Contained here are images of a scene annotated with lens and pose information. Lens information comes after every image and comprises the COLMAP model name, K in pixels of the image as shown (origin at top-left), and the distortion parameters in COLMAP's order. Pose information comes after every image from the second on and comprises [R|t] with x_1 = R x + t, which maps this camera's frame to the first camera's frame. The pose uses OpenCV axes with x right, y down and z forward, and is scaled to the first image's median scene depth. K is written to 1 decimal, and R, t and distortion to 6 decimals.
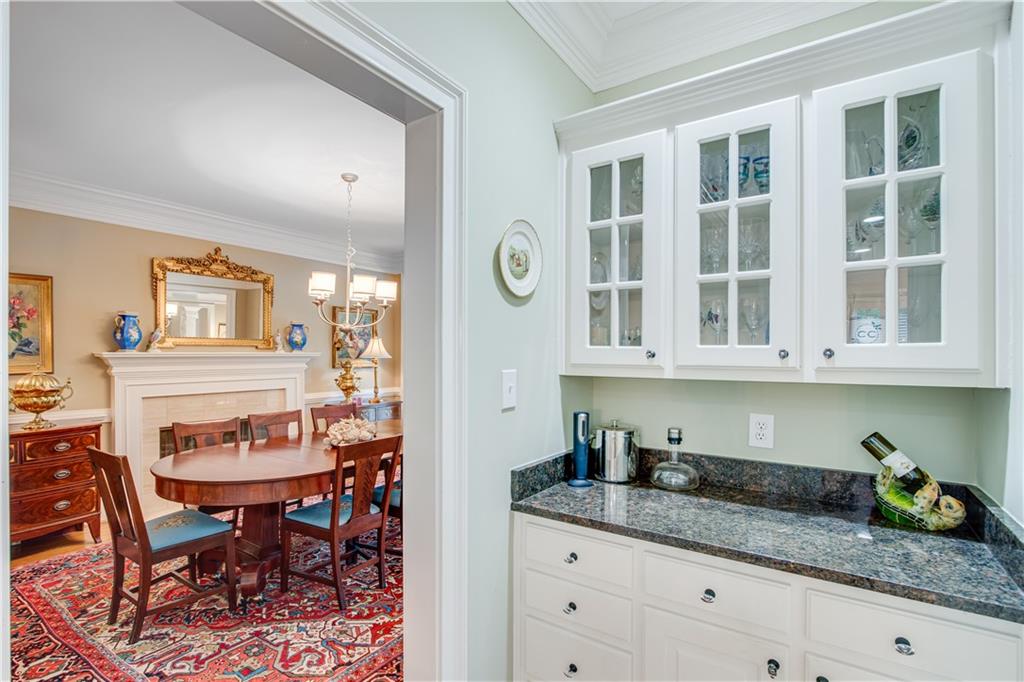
lens RADIAL K [[439.8, 0, 504.3], [0, 439.8, 353.2], [0, 0, 1]] dist [-0.004575, -0.002363]
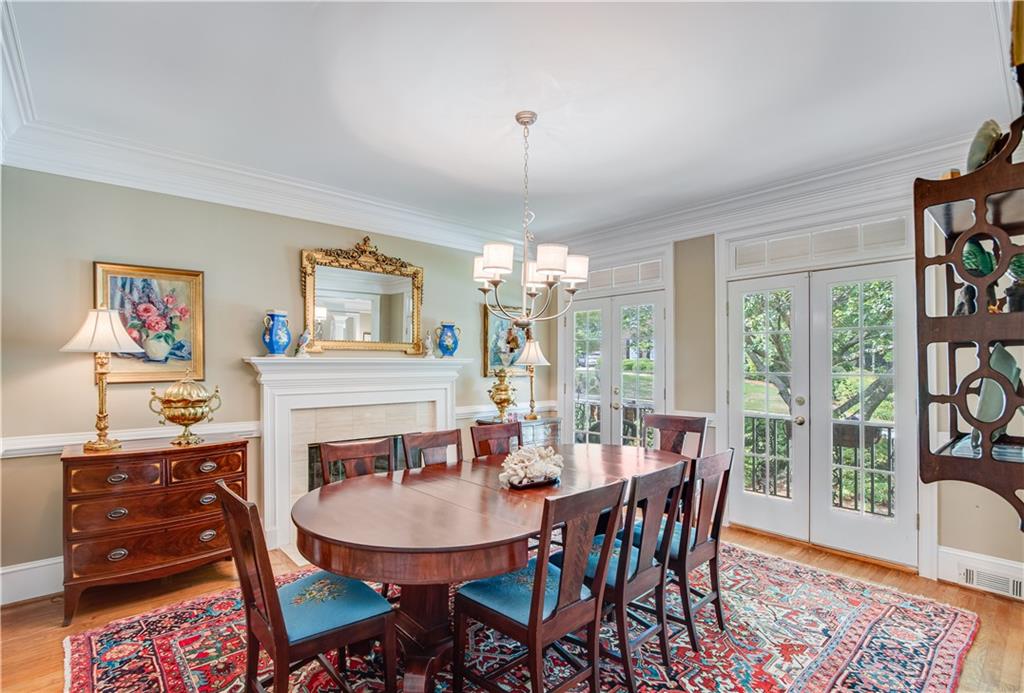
lens RADIAL K [[475.2, 0, 510.9], [0, 475.2, 354.7], [0, 0, 1]] dist [-0.022712, 0.004318]
pose [[0.963053, -0.009889, -0.269130, -0.178429], [0.005170, 0.999820, -0.018241, 0.014032], [0.269262, 0.016175, 0.962931, 0.249051]]
